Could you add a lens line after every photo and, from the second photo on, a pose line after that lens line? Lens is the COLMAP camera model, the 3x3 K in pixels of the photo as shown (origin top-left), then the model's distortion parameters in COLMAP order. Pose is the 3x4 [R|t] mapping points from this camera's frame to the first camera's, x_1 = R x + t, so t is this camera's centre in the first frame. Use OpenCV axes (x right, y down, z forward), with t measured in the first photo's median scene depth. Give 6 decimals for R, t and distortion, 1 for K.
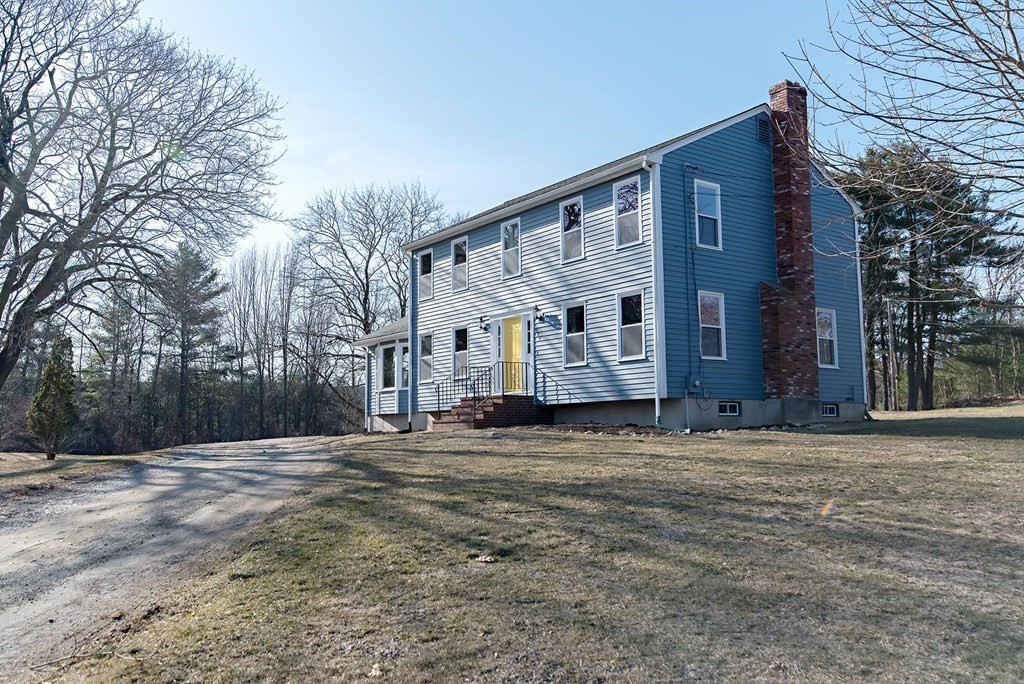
lens RADIAL K [[878.0, 0, 512.0], [0, 878.0, 342.0], [0, 0, 1]] dist [0.000108, -0.000381]
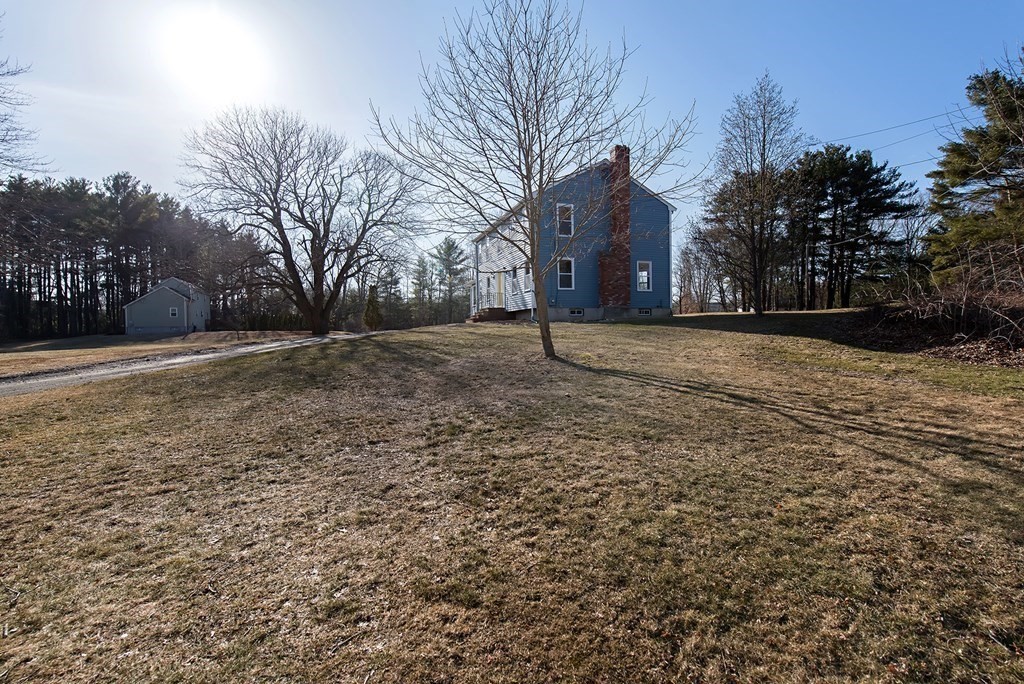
lens RADIAL K [[452.0, 0, 484.2], [0, 452.0, 338.9], [0, 0, 1]] dist [0.002183, 0.000150]
pose [[0.942597, 0.004541, -0.333902, 0.326718], [0.039290, 0.991454, 0.124398, -0.004510], [0.331614, -0.130376, 0.934363, -0.087791]]
